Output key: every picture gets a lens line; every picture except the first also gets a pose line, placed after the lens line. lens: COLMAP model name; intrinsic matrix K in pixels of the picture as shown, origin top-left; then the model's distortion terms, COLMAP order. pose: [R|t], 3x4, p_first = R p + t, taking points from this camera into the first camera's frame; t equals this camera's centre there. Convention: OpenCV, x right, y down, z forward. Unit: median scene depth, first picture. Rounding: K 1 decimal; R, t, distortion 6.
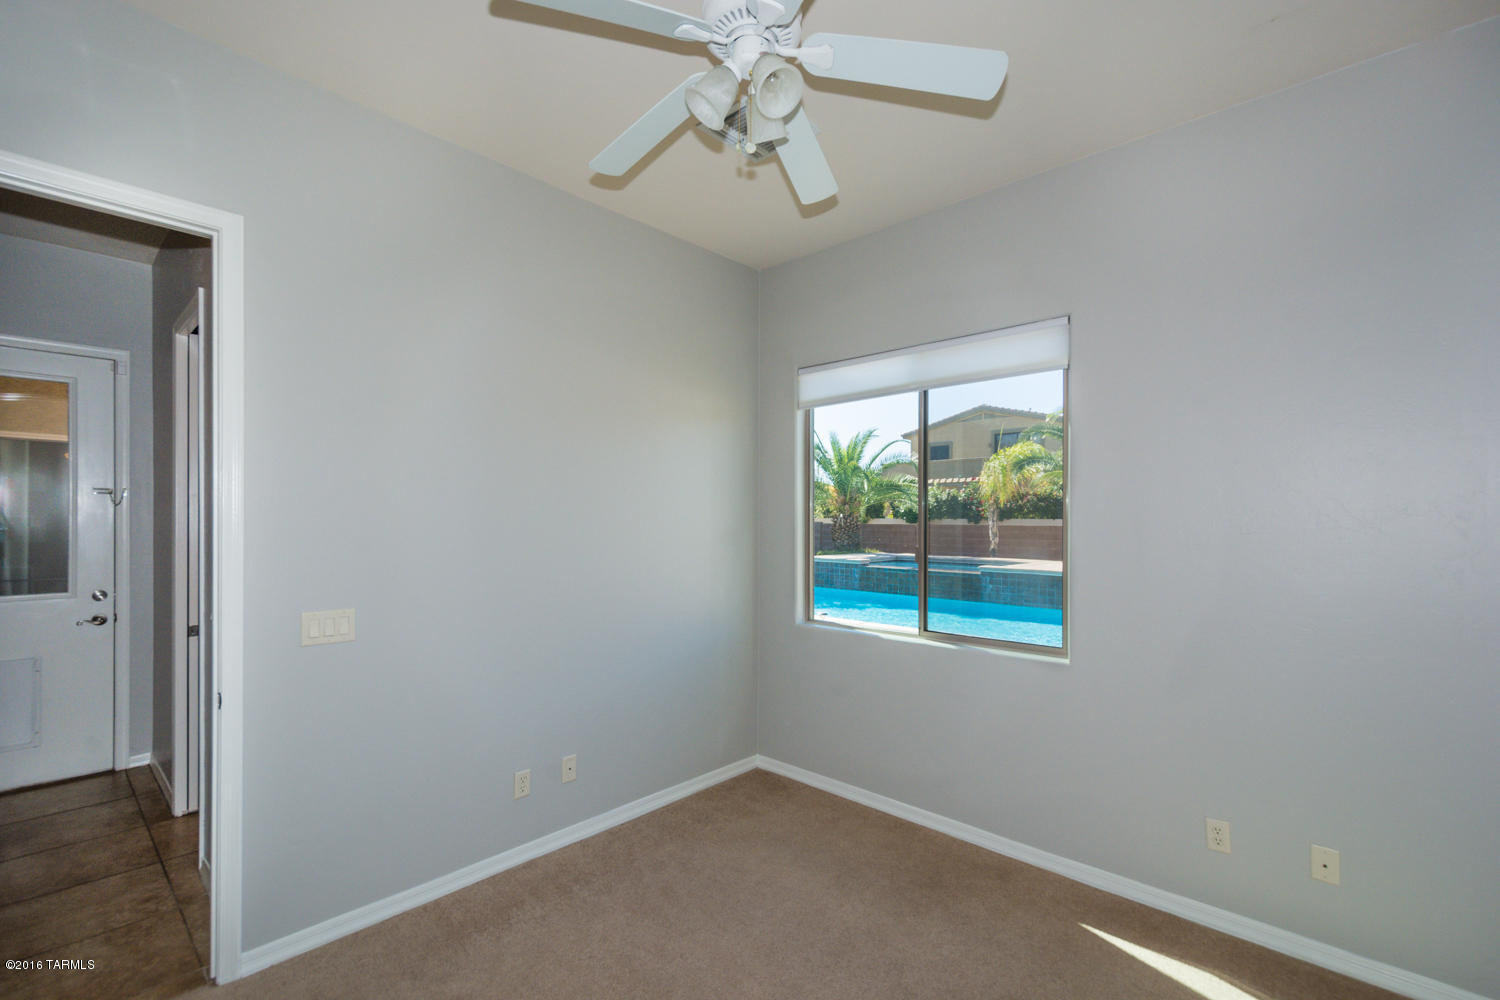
lens RADIAL K [[661.5, 0, 765.1], [0, 661.5, 527.1], [0, 0, 1]] dist [0.021425, -0.005256]
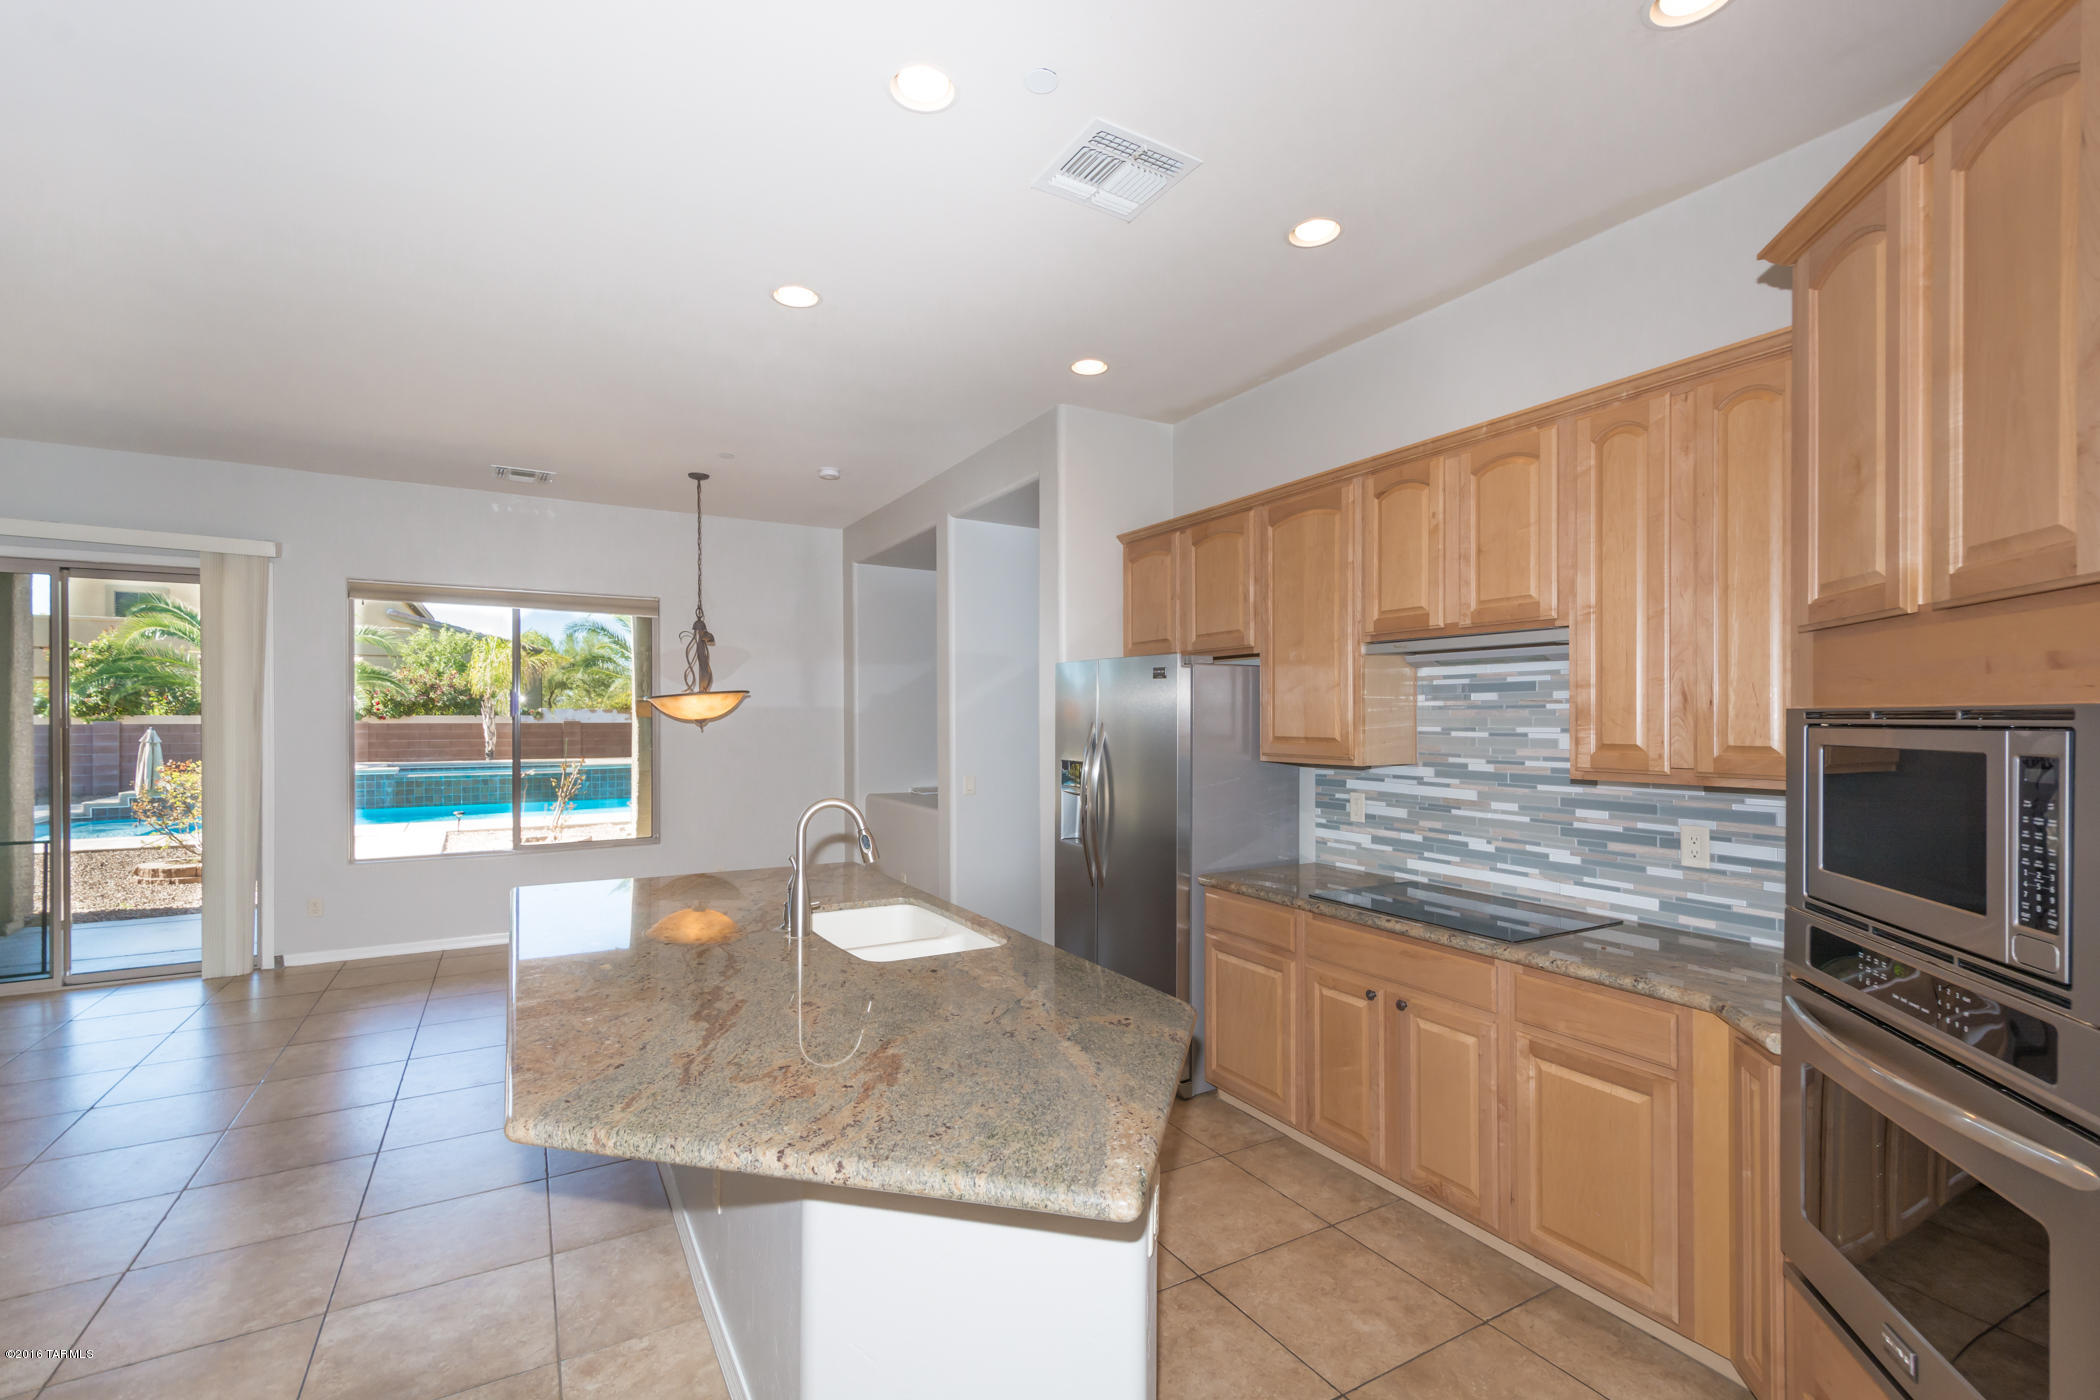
lens RADIAL K [[926.1, 0, 1069.5], [0, 926.1, 716.2], [0, 0, 1]] dist [0.021425, -0.005256]
pose [[0.298809, -0.005339, 0.954298, -0.604519], [0.011277, 0.999934, 0.002063, -0.006355], [-0.954246, 0.010145, 0.298850, -0.098427]]
